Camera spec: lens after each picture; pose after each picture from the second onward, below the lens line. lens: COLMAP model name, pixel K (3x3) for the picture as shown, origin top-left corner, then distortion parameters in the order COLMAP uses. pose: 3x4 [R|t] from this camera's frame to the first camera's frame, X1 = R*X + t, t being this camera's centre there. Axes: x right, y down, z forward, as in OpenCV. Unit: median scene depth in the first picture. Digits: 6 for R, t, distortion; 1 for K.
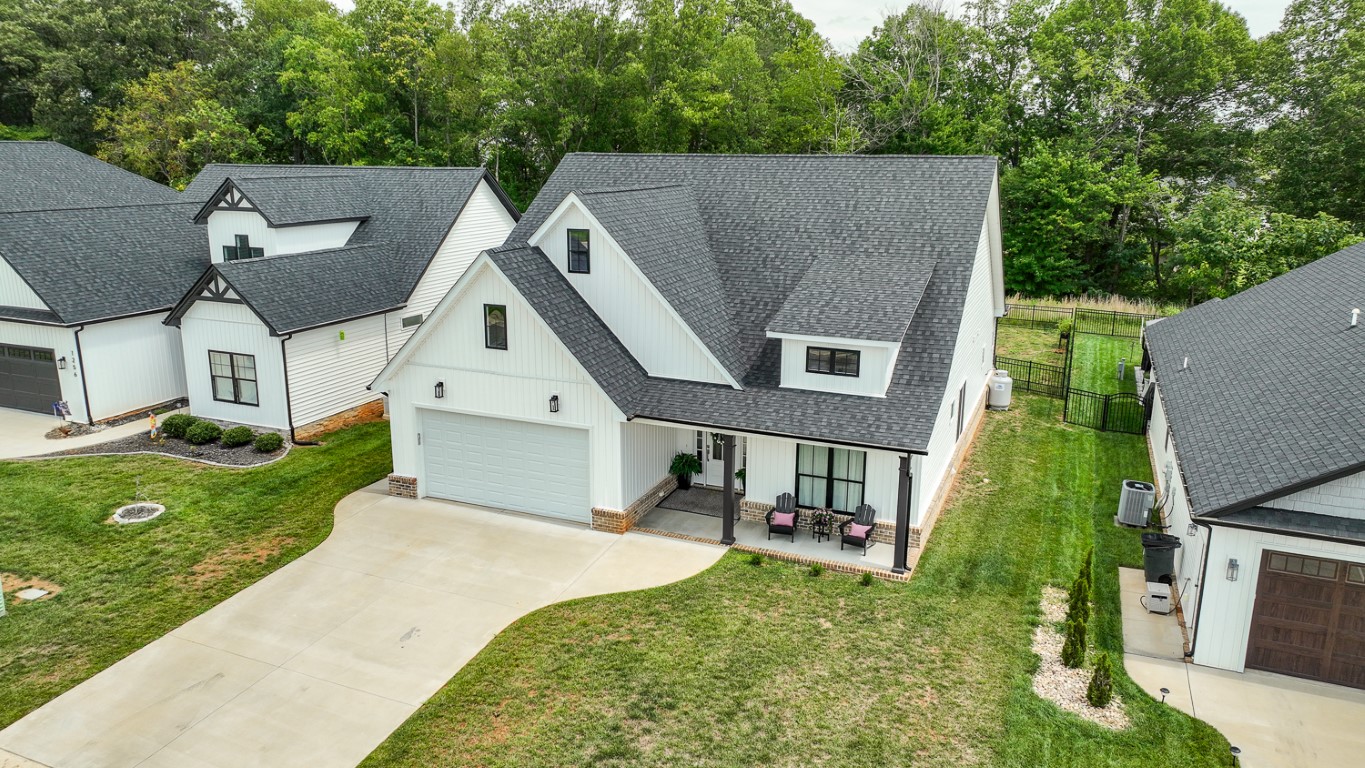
lens RADIAL K [[959.9, 0, 682.5], [0, 959.9, 384.0], [0, 0, 1]] dist [0.004597, 0.005212]
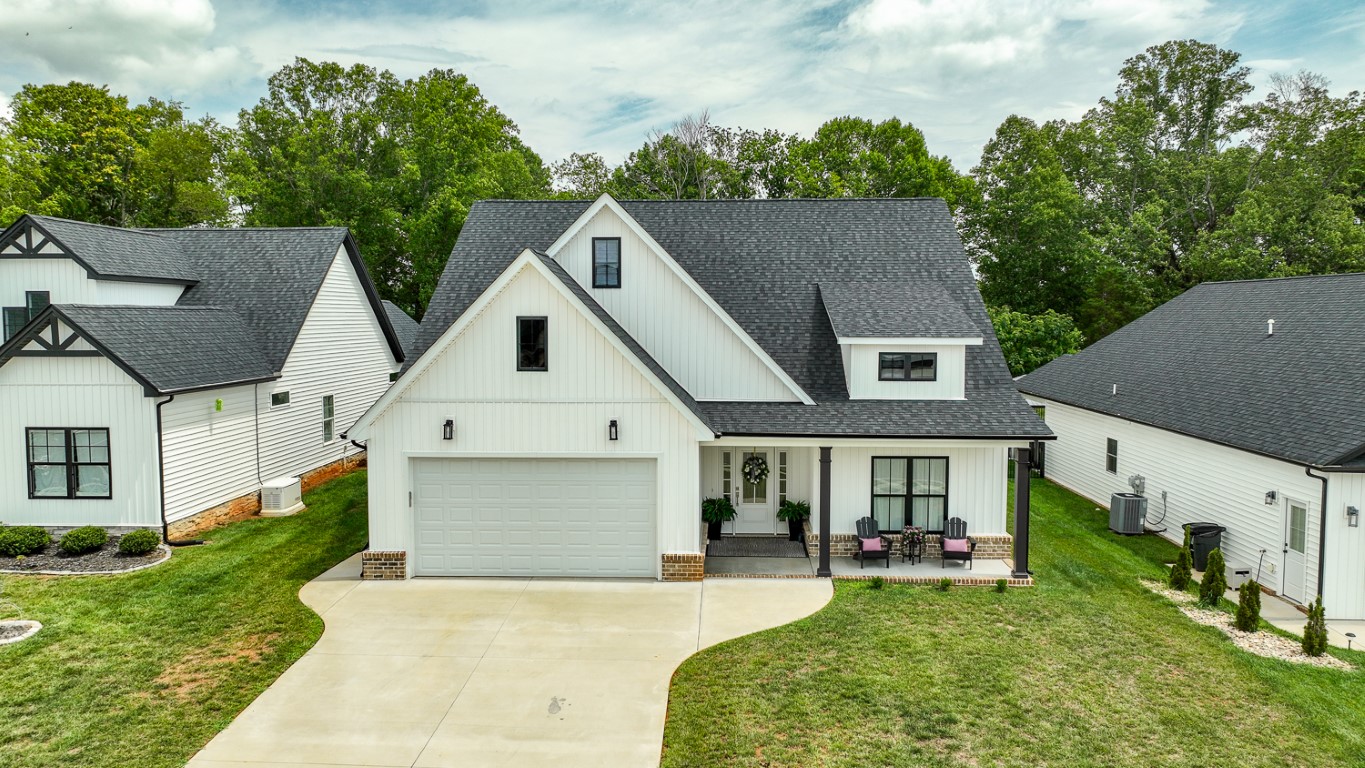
lens RADIAL K [[977.1, 0, 690.2], [0, 977.1, 388.4], [0, 0, 1]] dist [0.002998, 0.007539]
pose [[0.935745, -0.032963, 0.351133, -0.357522], [0.090263, 0.984846, -0.148091, 0.113212], [-0.340930, 0.170270, 0.924540, 0.179975]]
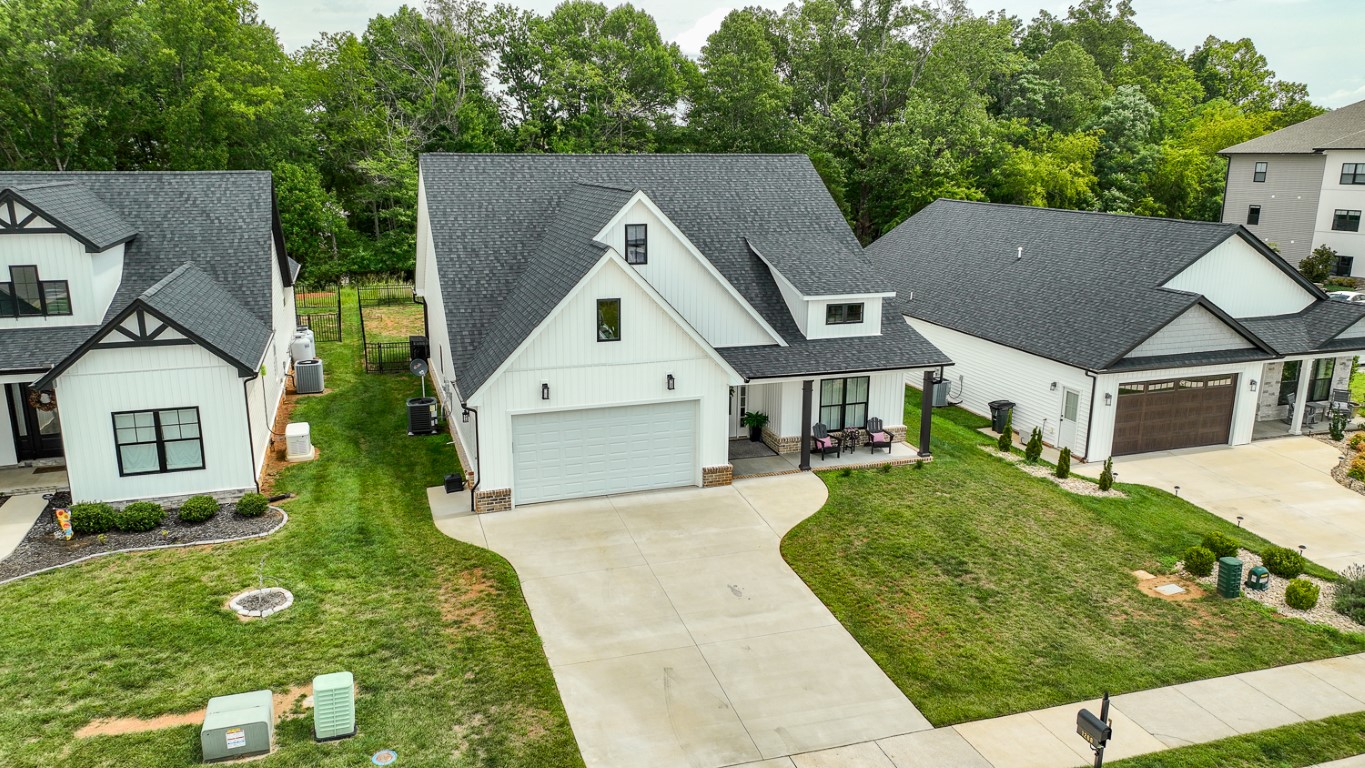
lens RADIAL K [[959.9, 0, 682.5], [0, 959.9, 384.0], [0, 0, 1]] dist [0.004597, 0.005212]
pose [[0.750593, -0.160858, 0.640886, -0.806103], [0.158063, 0.985466, 0.062226, -0.042267], [-0.641581, 0.054594, 0.765110, 0.143867]]
